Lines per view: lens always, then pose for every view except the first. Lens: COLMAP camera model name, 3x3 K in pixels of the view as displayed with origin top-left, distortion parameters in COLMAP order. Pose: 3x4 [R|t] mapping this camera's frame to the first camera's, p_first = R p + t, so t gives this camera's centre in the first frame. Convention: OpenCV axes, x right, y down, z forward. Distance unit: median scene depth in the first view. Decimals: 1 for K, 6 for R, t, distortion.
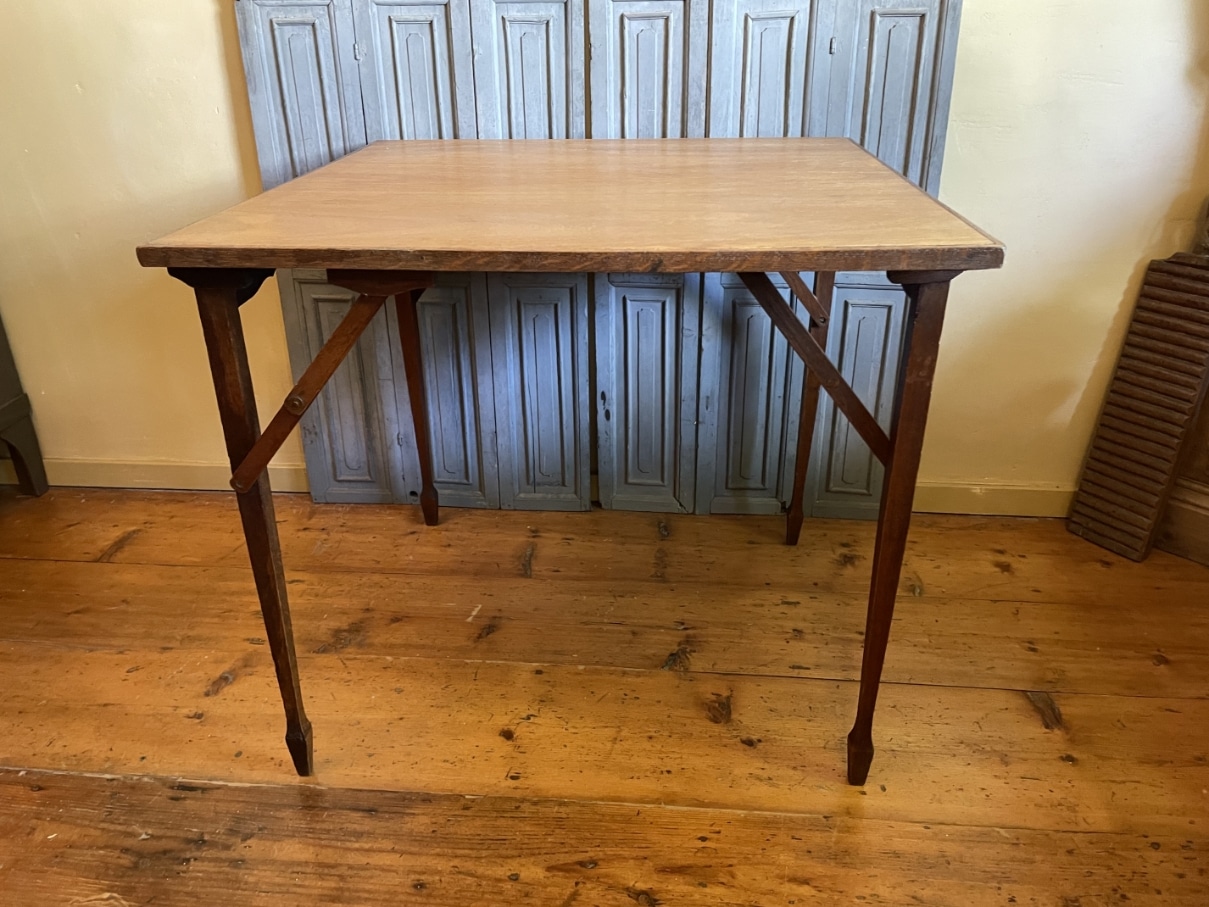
lens RADIAL K [[923.3, 0, 595.5], [0, 923.3, 433.9], [0, 0, 1]] dist [0.084546, -0.123214]
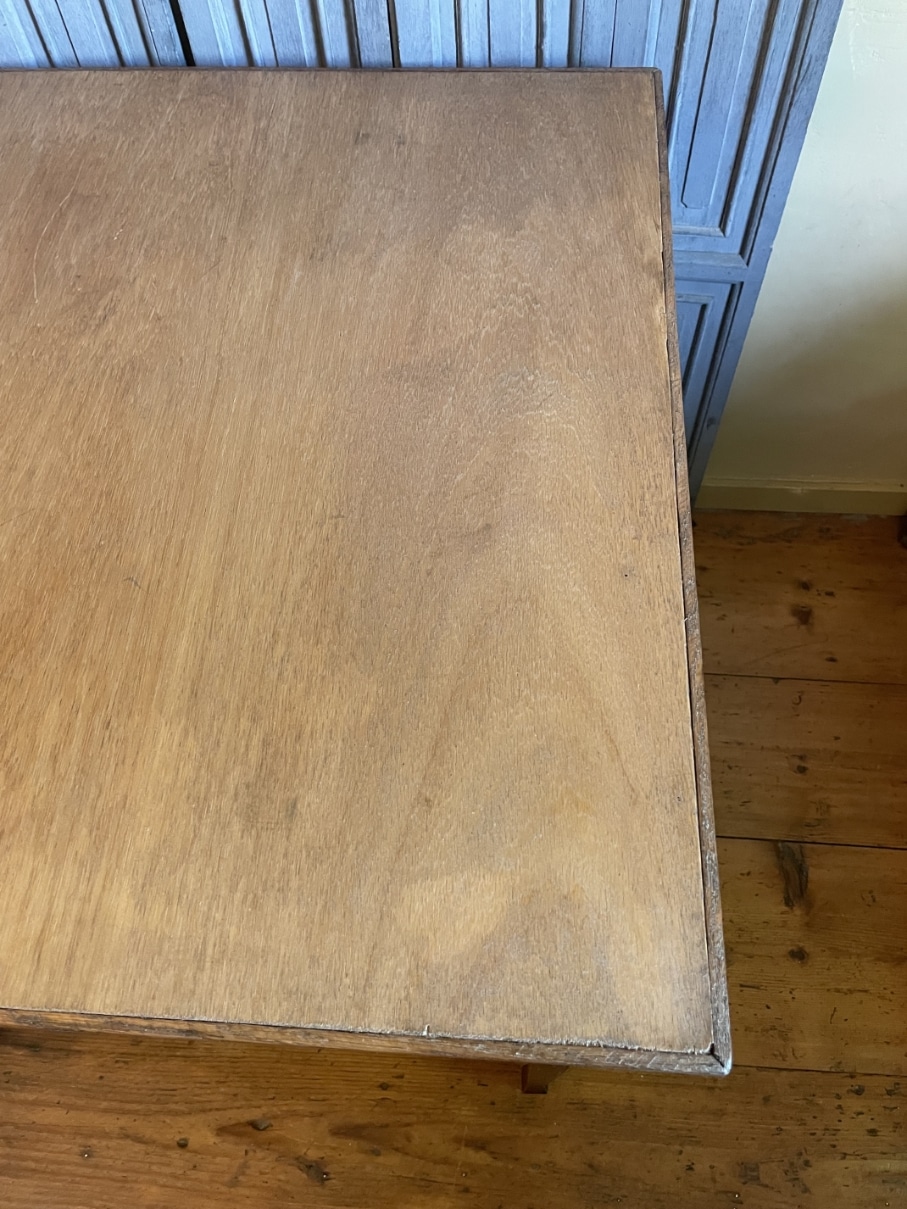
lens RADIAL K [[923.3, 0, 470.2], [0, 923.3, 601.9], [0, 0, 1]] dist [0.084546, -0.123214]
pose [[0.999663, -0.025925, 0.001275, 0.160047], [0.020393, 0.814846, 0.579319, -0.384222], [-0.016057, -0.579098, 0.815100, 0.382559]]
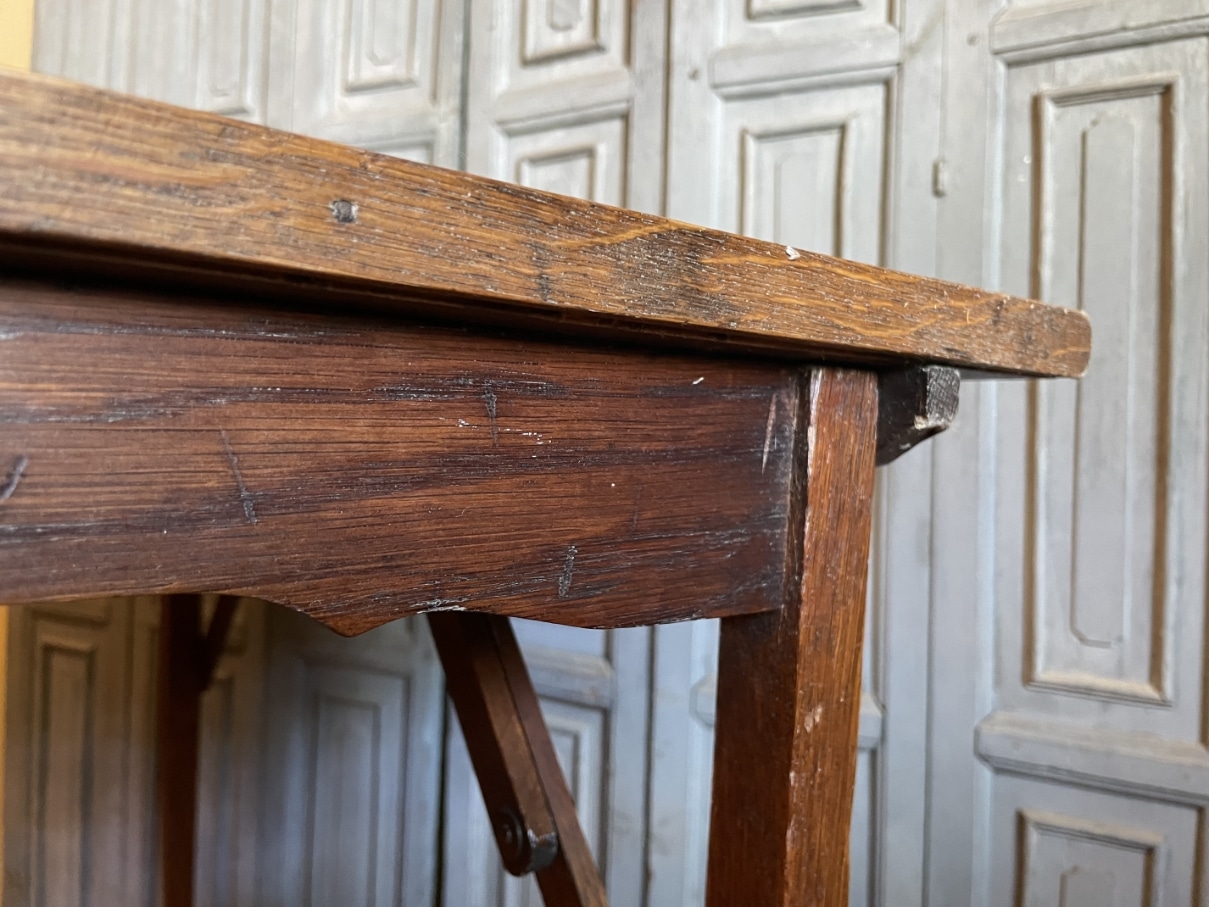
lens RADIAL K [[942.8, 0, 612.3], [0, 942.8, 445.0], [0, 0, 1]] dist [0.046610, -0.091294]
pose [[0.935017, 0.044256, -0.351830, 0.270120], [-0.183676, 0.909152, -0.373773, -0.116545], [0.303325, 0.414107, 0.858201, 0.633996]]
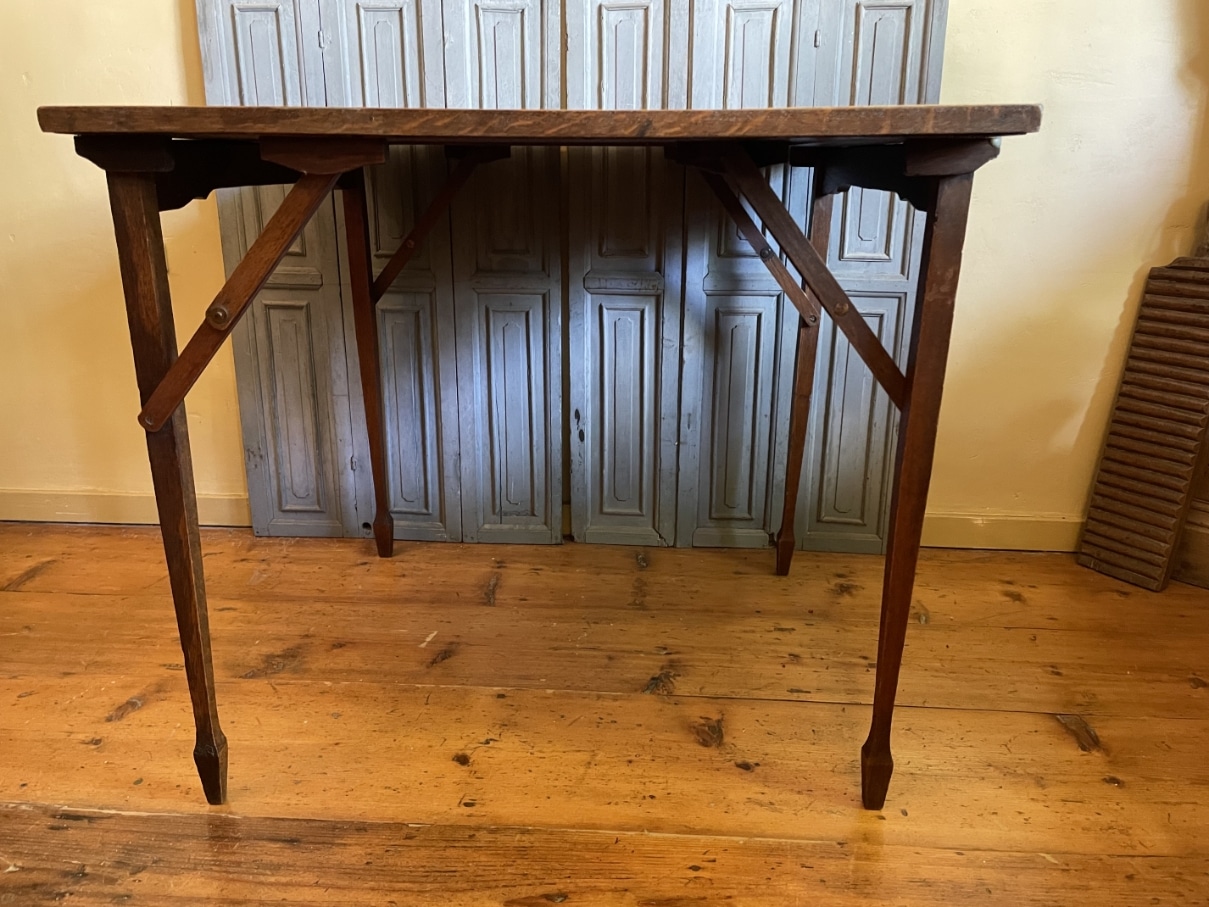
lens RADIAL K [[923.3, 0, 598.1], [0, 923.3, 444.1], [0, 0, 1]] dist [0.084546, -0.123214]
pose [[0.999367, 0.009867, 0.034189, -0.002232], [-0.005522, 0.992151, -0.124924, 0.123121], [-0.035153, 0.124656, 0.991577, 0.100175]]
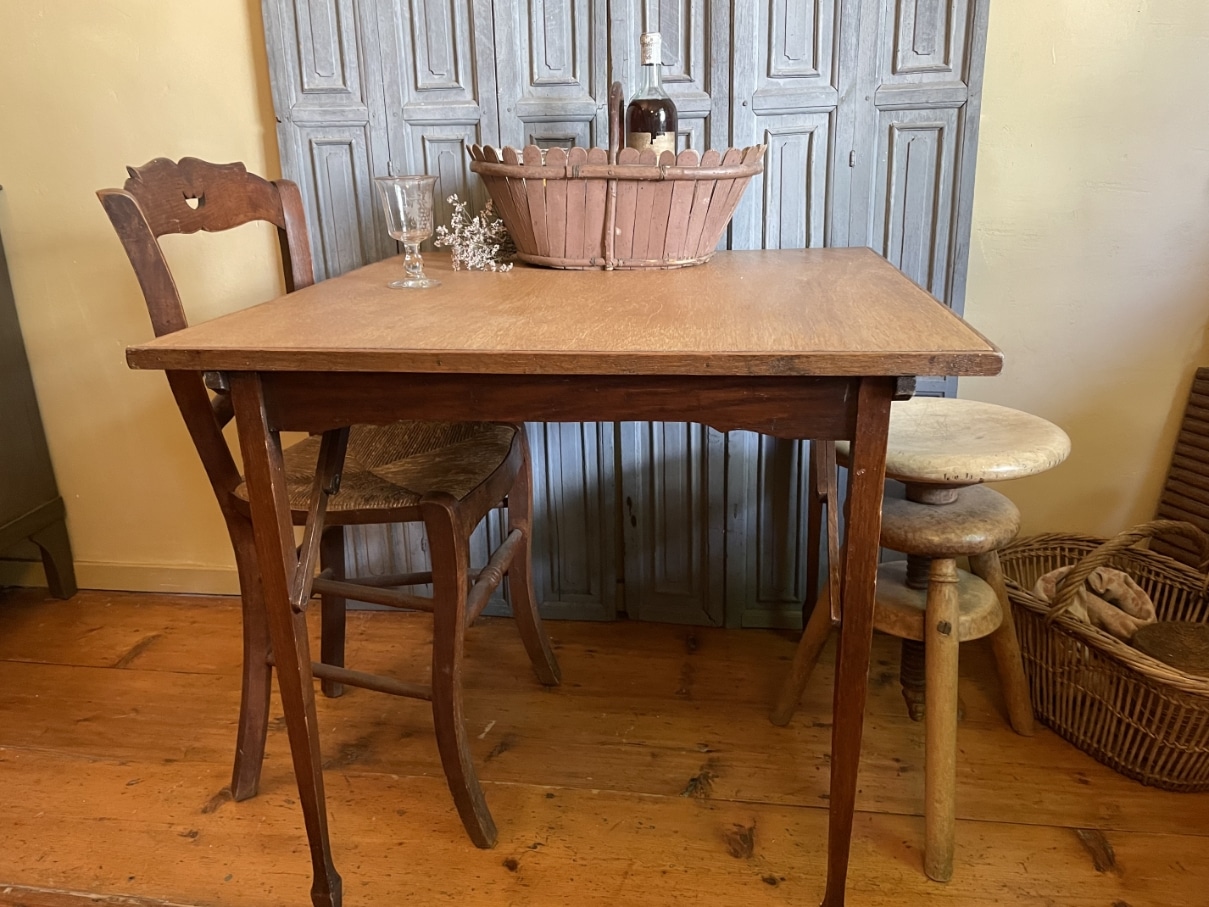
lens RADIAL K [[923.3, 0, 609.9], [0, 923.3, 432.0], [0, 0, 1]] dist [0.084546, -0.123214]
pose [[0.998891, 0.004855, -0.046835, 0.039618], [-0.010353, 0.992976, -0.117862, 0.001245], [0.045934, 0.118216, 0.991925, 0.019711]]
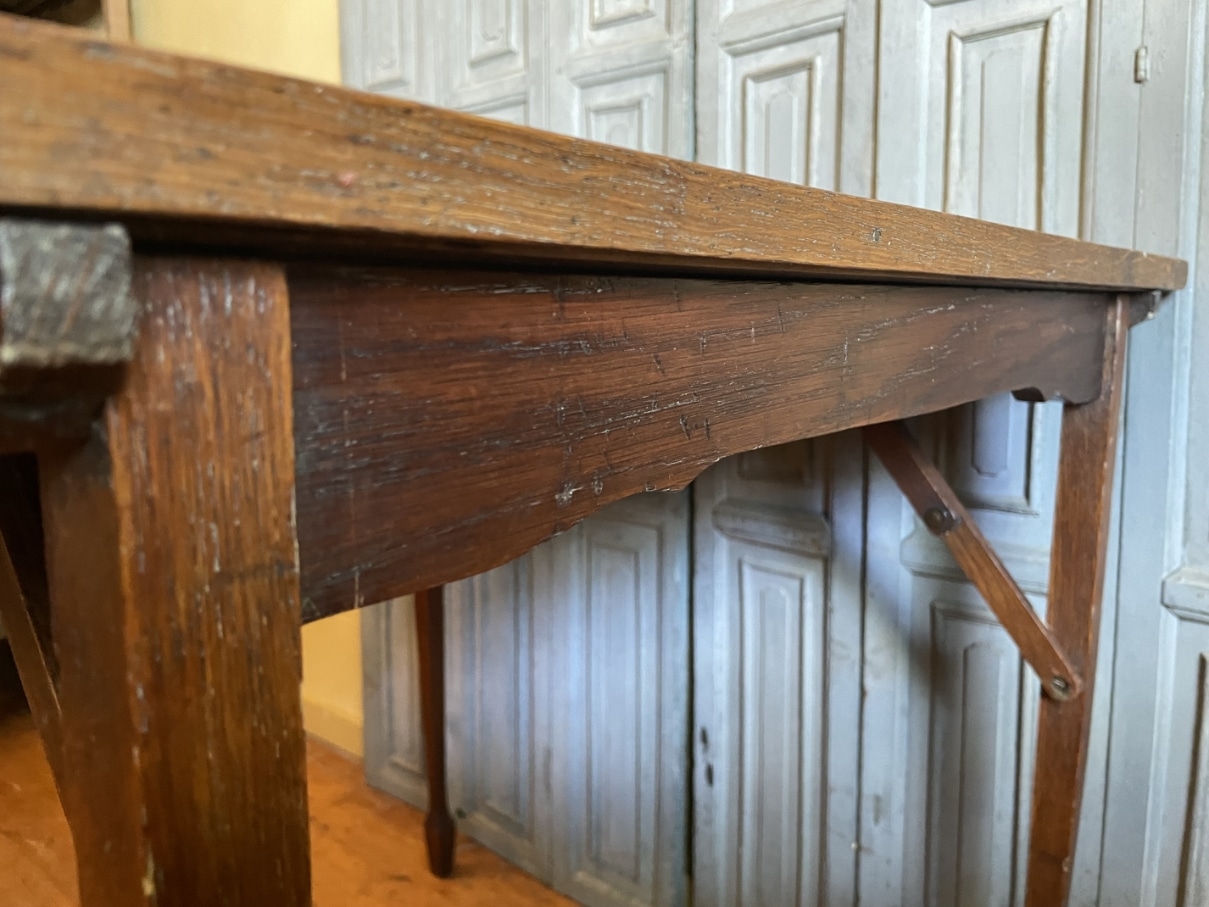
lens RADIAL K [[923.3, 0, 626.1], [0, 923.3, 431.4], [0, 0, 1]] dist [0.084546, -0.123214]
pose [[0.813899, 0.078840, -0.575633, 0.322232], [-0.240432, 0.947642, -0.210161, -0.099876], [0.528925, 0.309450, 0.790240, 0.574775]]
